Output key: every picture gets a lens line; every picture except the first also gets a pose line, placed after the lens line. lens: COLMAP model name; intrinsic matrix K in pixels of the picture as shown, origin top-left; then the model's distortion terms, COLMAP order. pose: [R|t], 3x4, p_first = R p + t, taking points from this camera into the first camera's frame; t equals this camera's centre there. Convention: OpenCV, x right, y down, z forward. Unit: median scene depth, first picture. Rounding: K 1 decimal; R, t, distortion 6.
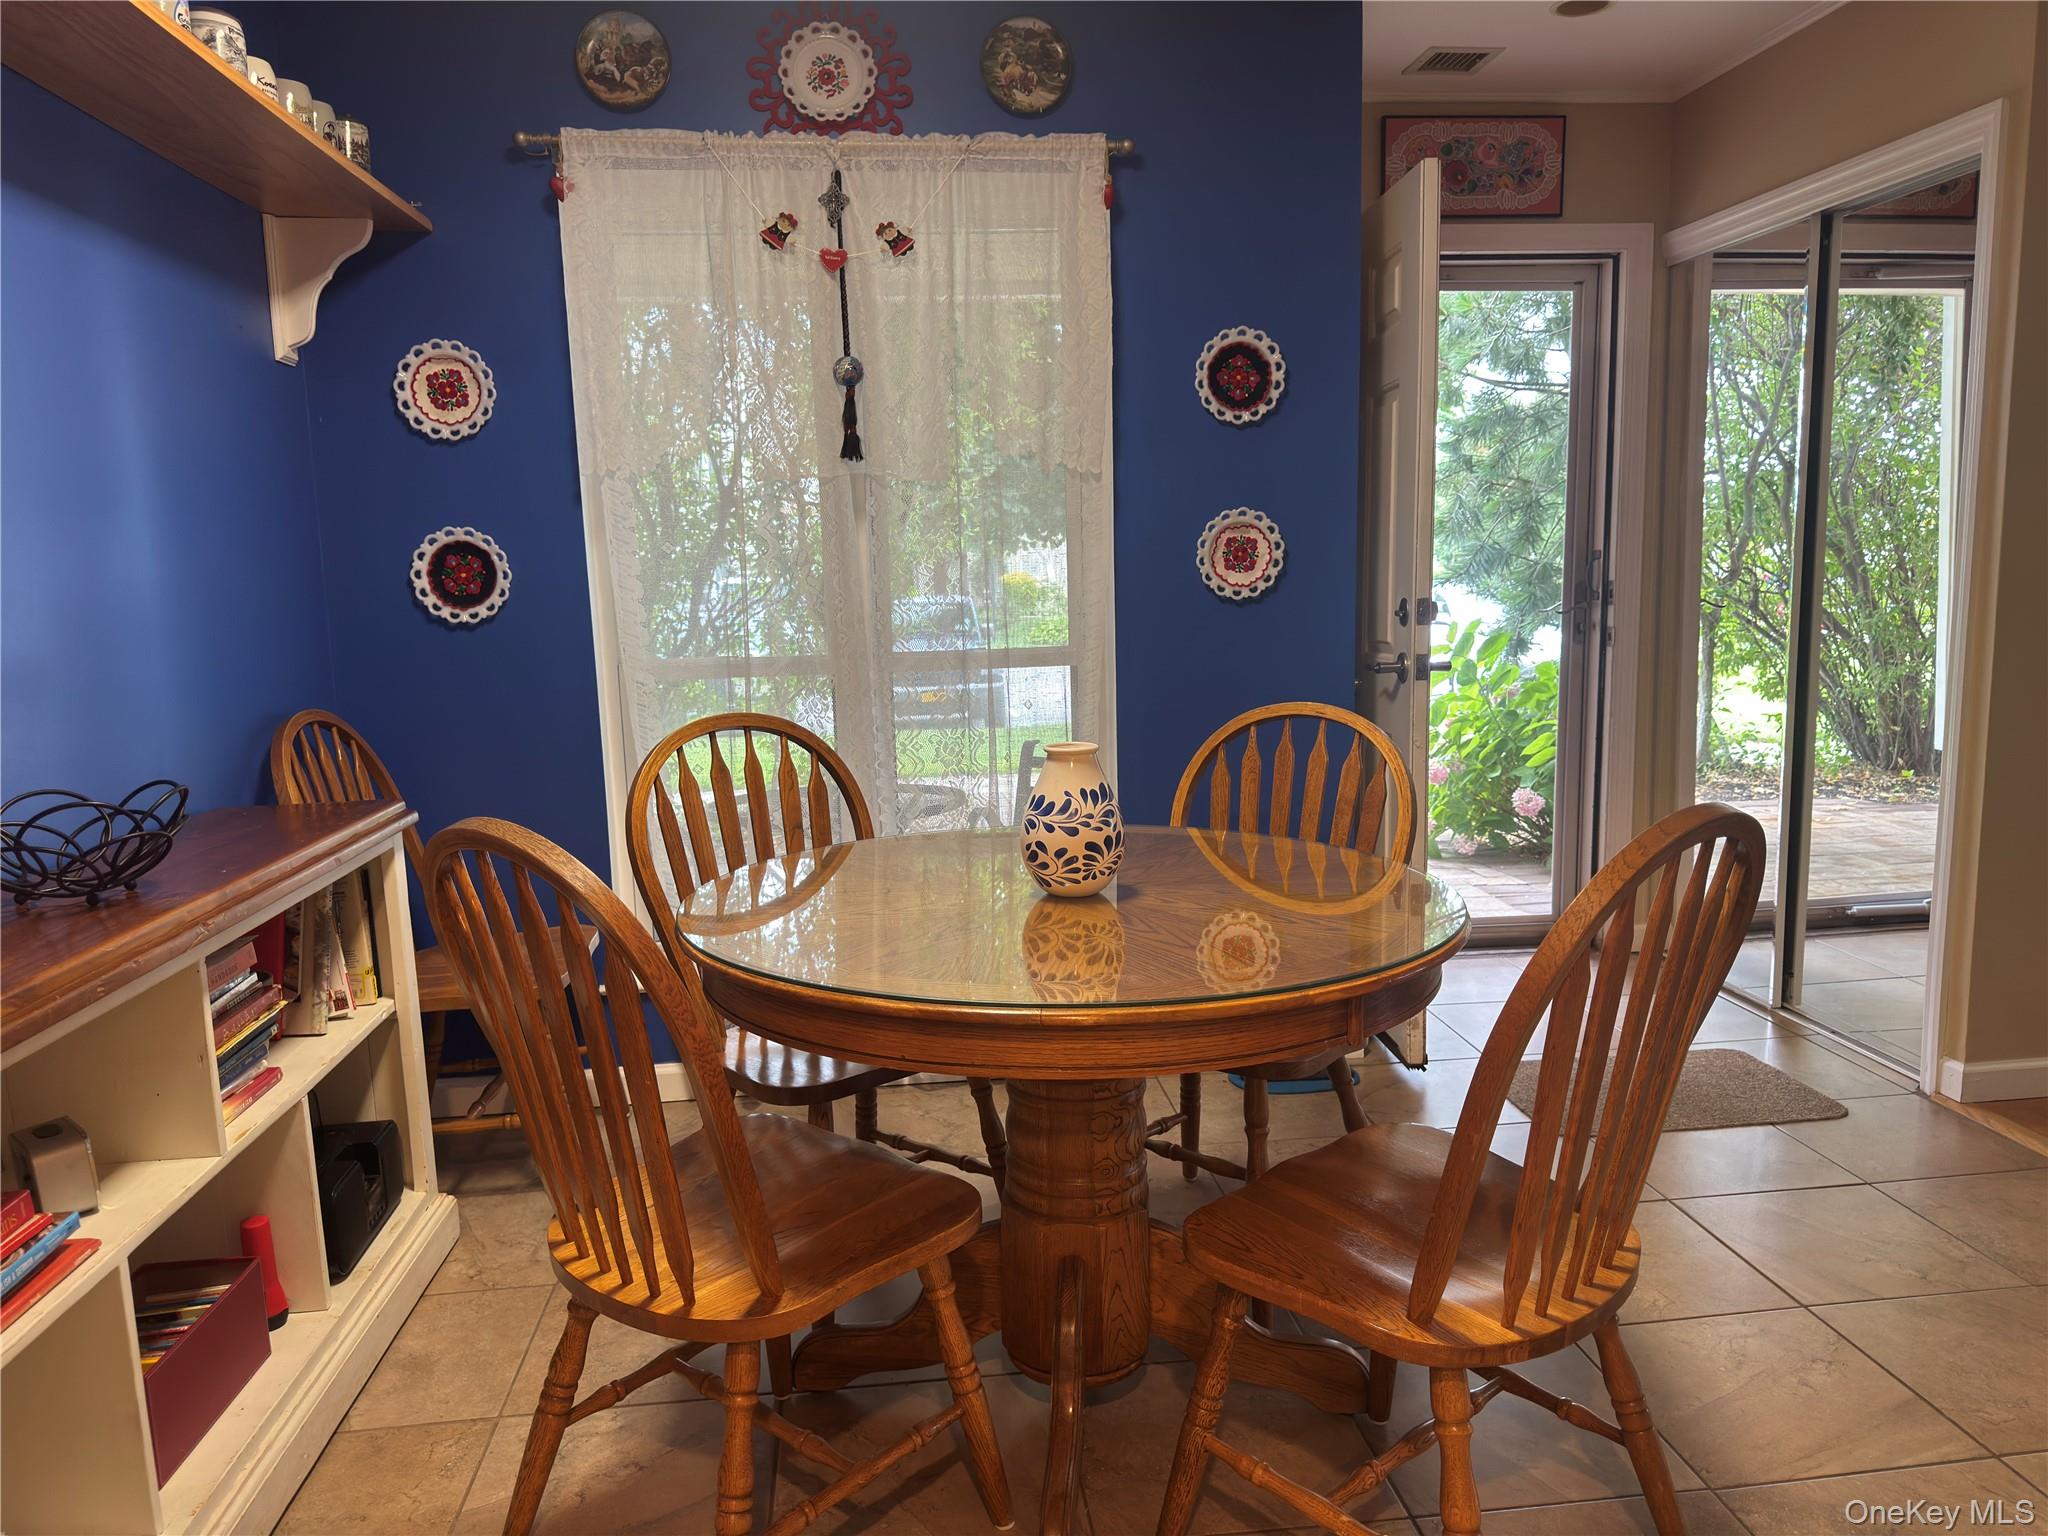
lens RADIAL K [[1422.5, 0, 1032.9], [0, 1422.5, 775.4], [0, 0, 1]] dist [0.050580, -0.063171]
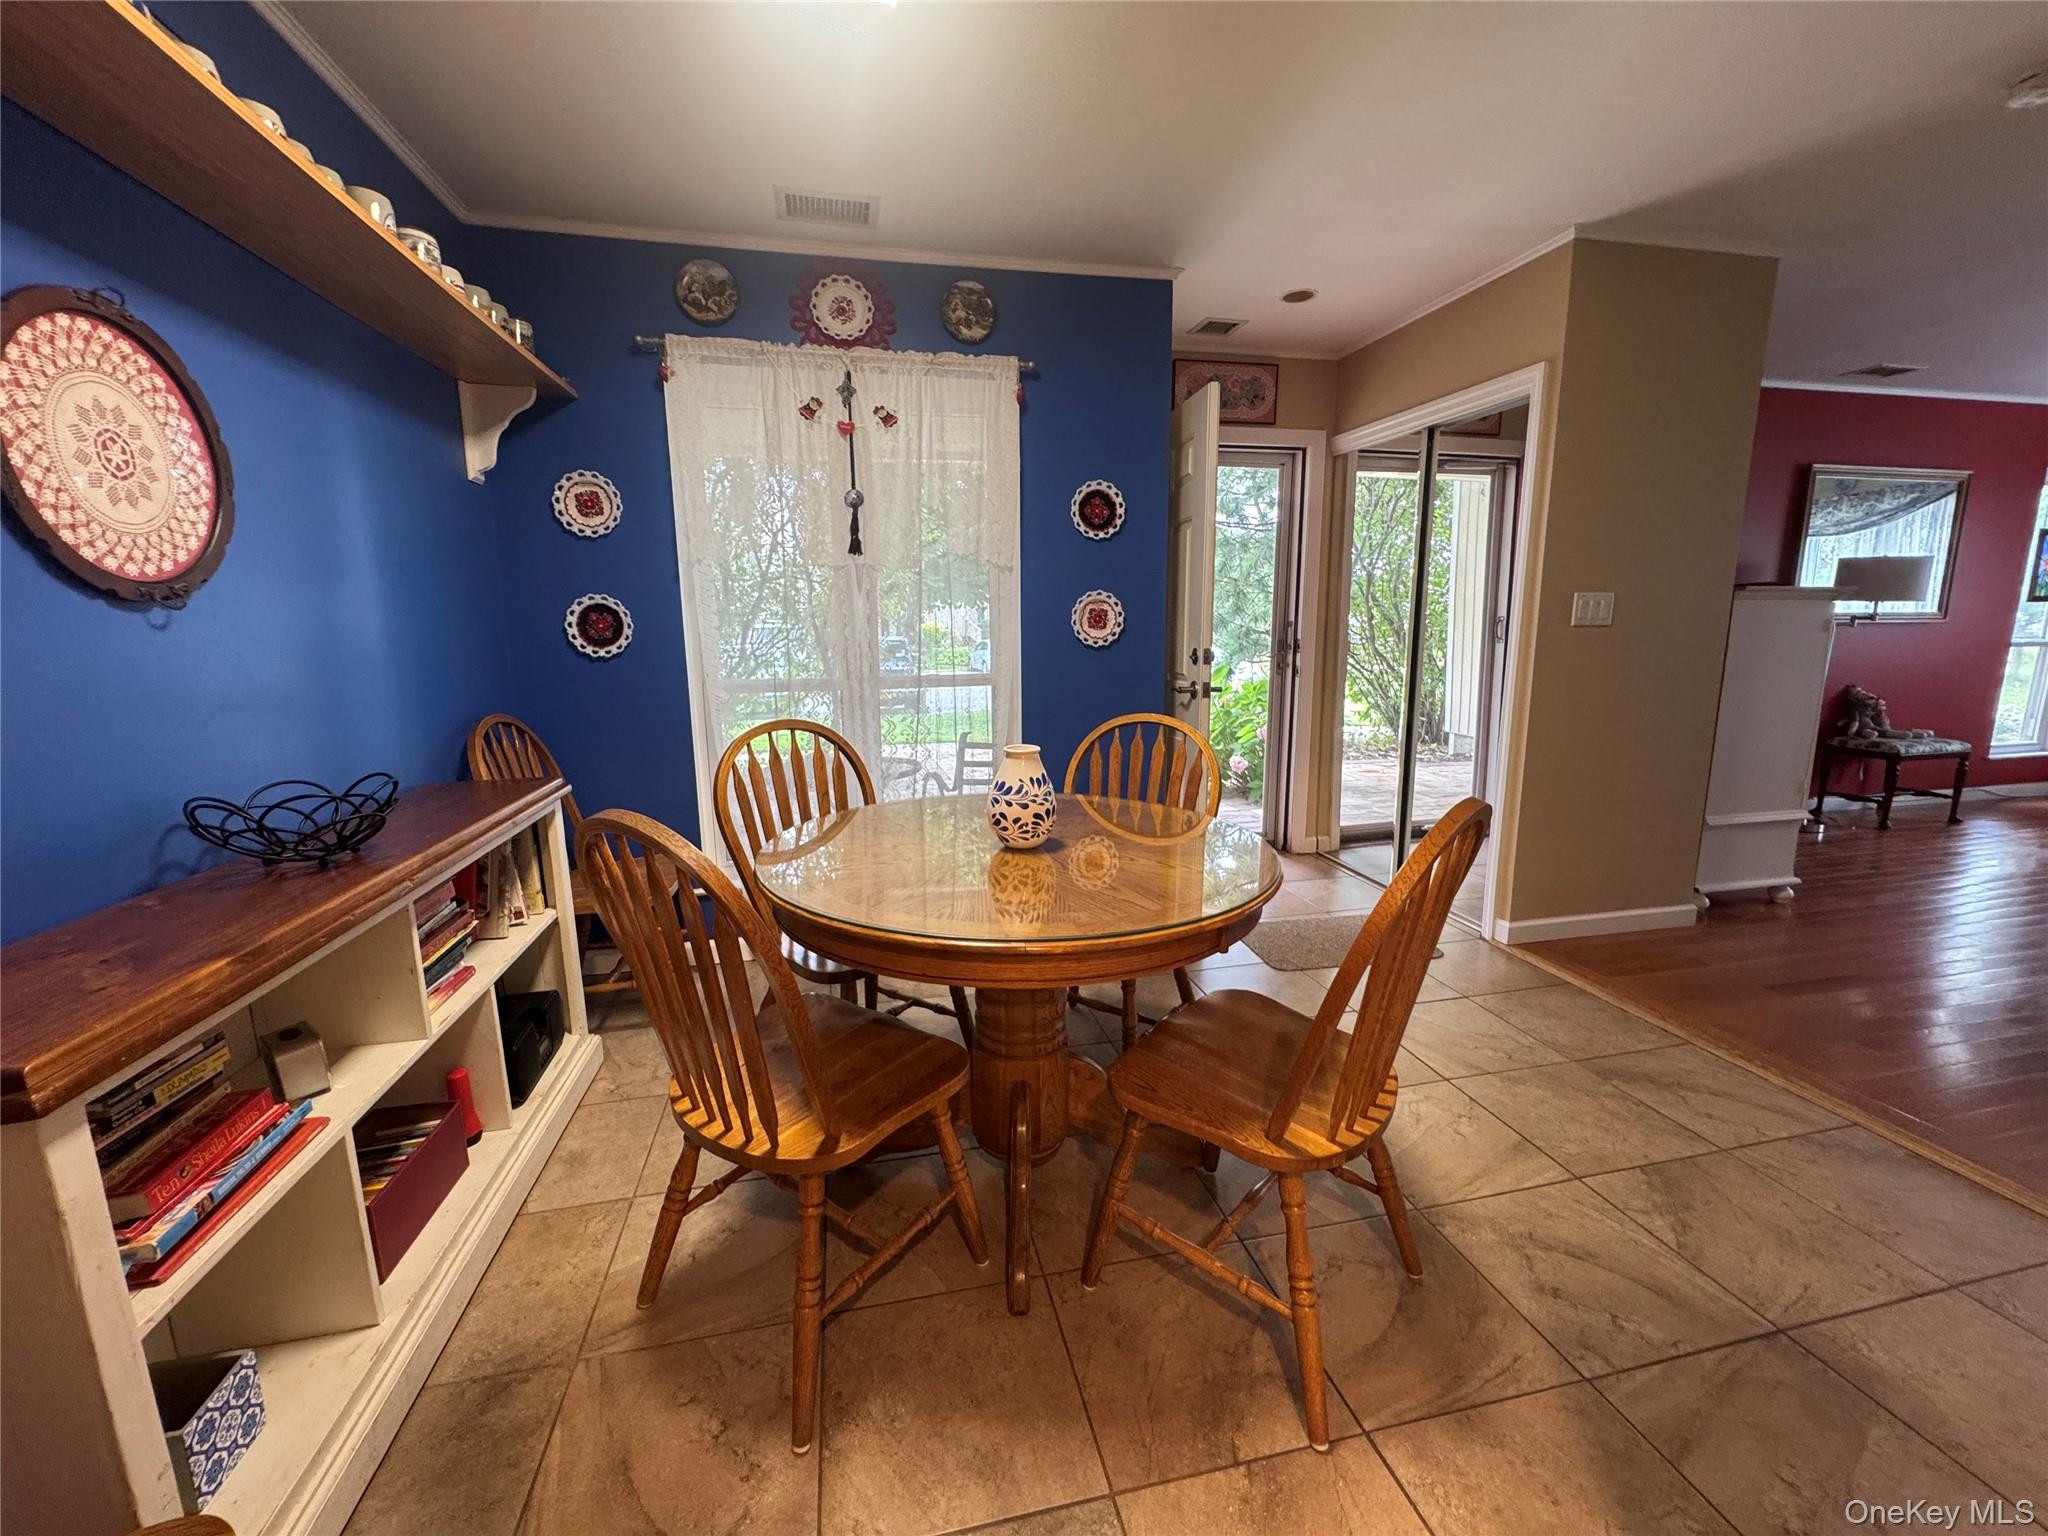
lens RADIAL K [[816.8, 0, 1028.1], [0, 816.8, 760.1], [0, 0, 1]] dist [-0.000382, 0.000072]
pose [[0.994545, -0.000205, 0.104311, -0.040002], [-0.002123, 0.999751, 0.022212, -0.019300], [-0.104289, -0.022312, 0.994297, 0.094432]]
